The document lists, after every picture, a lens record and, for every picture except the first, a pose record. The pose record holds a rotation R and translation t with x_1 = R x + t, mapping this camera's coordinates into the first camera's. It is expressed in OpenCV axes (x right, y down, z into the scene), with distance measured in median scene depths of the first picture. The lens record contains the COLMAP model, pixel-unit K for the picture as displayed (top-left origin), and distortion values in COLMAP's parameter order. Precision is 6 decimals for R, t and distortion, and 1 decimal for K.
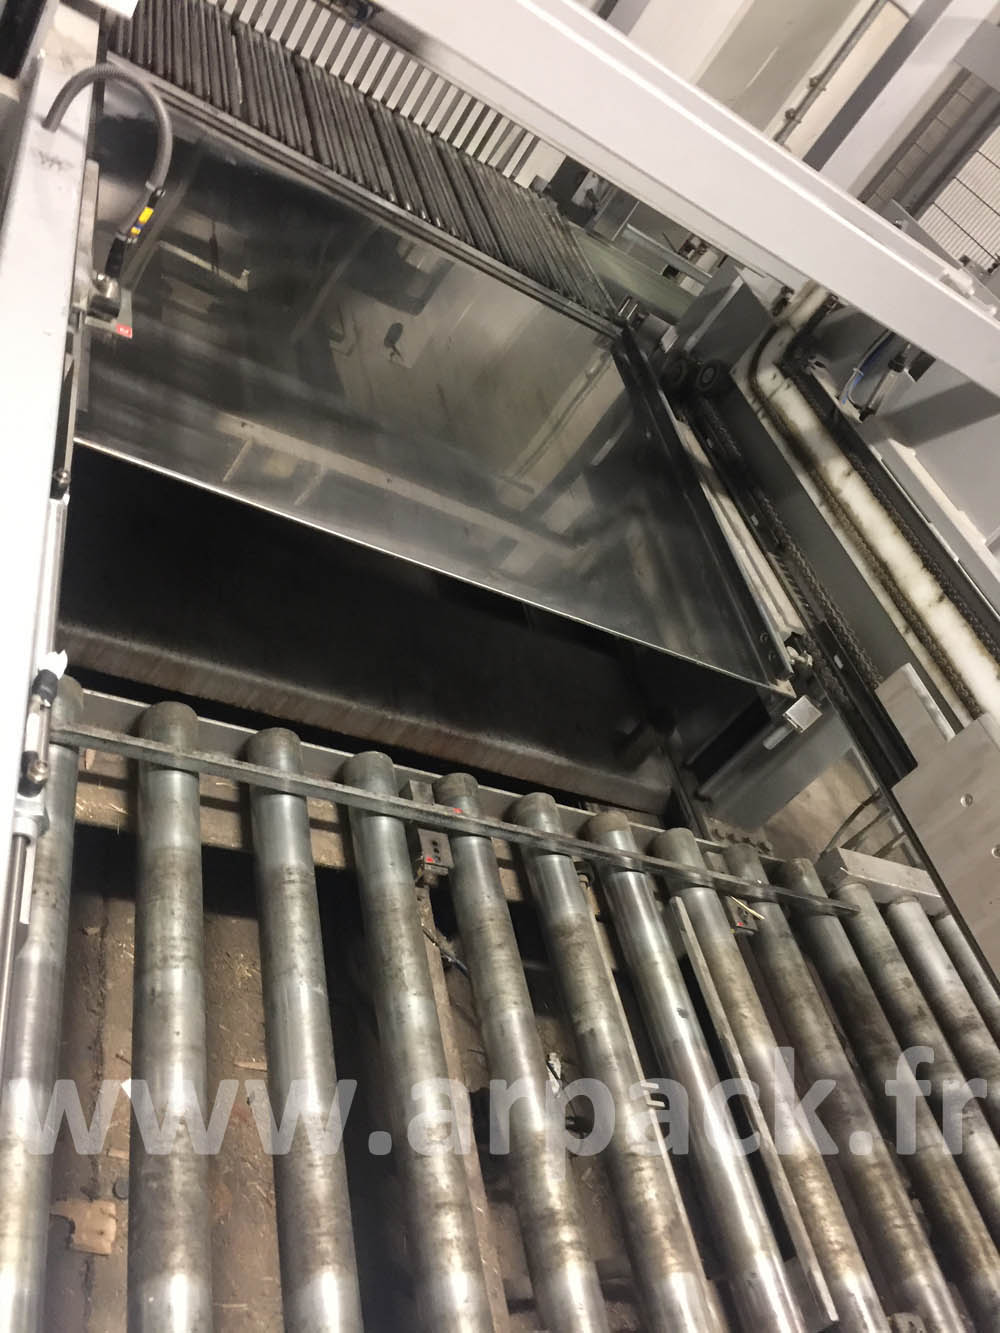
lens RADIAL K [[1134.4, 0, 498.2], [0, 1134.4, 645.1], [0, 0, 1]] dist [0.077544, -0.106769]
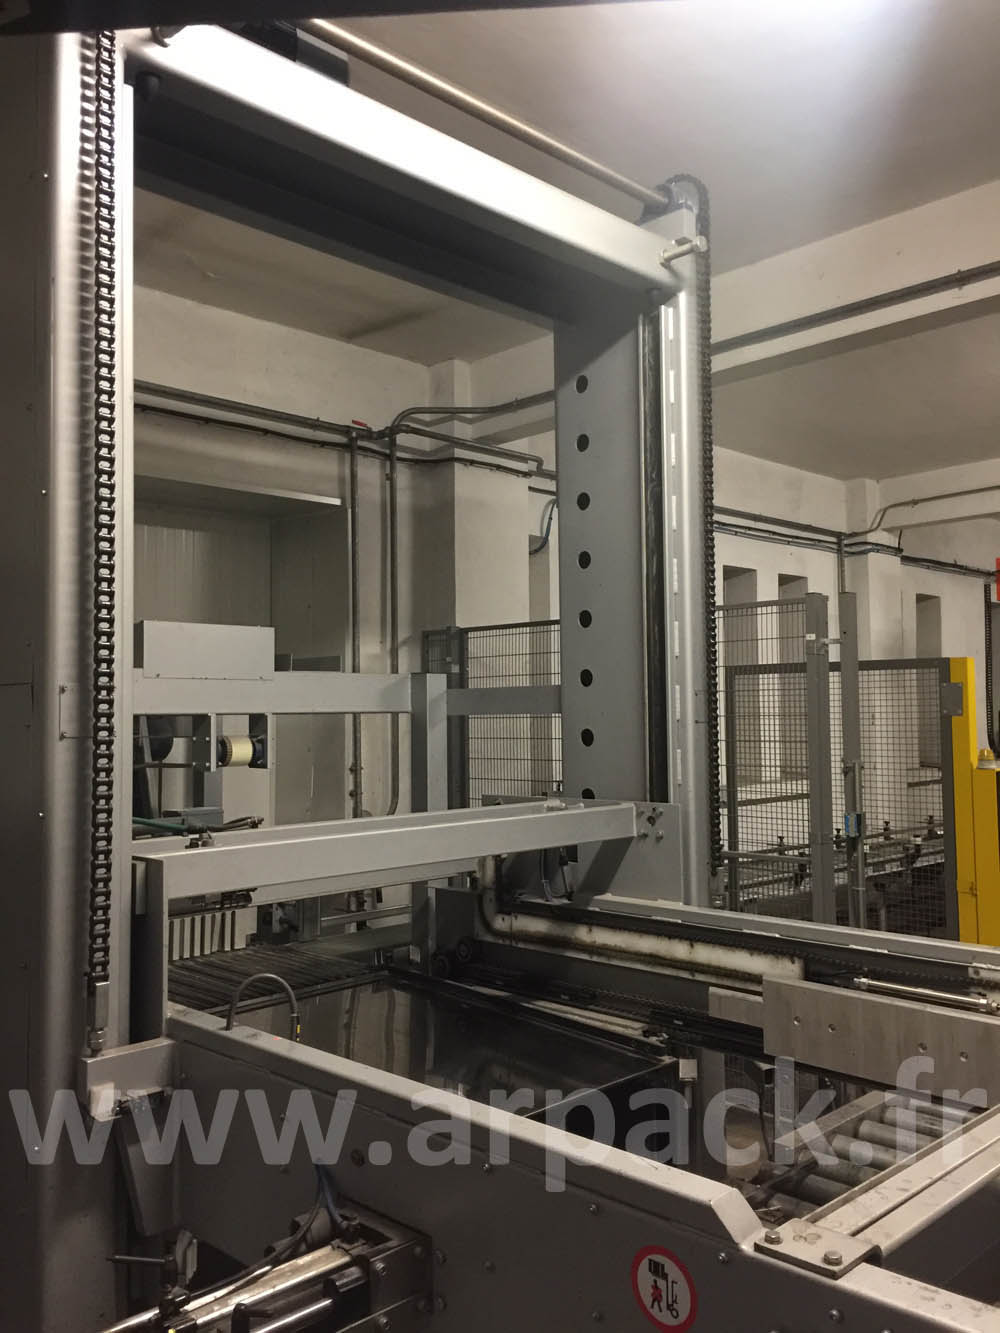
lens RADIAL K [[1134.4, 0, 505.7], [0, 1134.4, 670.6], [0, 0, 1]] dist [0.077544, -0.106769]
pose [[0.715165, -0.528718, 0.457161, -0.308240], [0.688012, 0.647798, -0.327104, 0.050302], [-0.123202, 0.548466, 0.827047, -0.475312]]
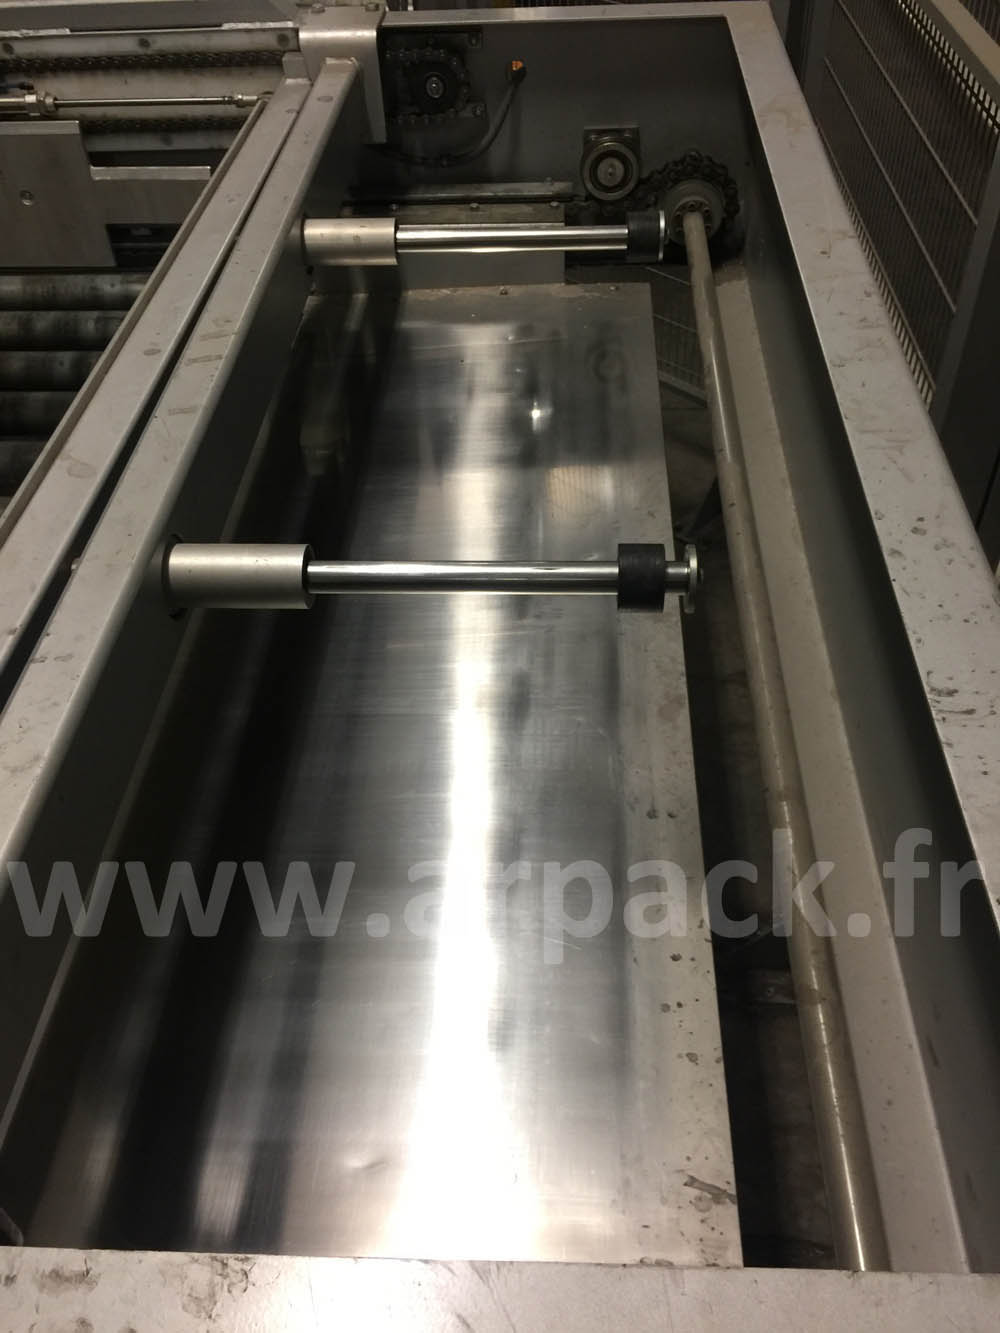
lens RADIAL K [[1134.4, 0, 502.9], [0, 1134.4, 650.8], [0, 0, 1]] dist [0.077544, -0.106769]
pose [[0.222910, -0.952372, 0.208085, 0.006832], [0.727968, 0.304592, 0.614236, 0.103606], [-0.648362, 0.014560, 0.761193, -0.081185]]
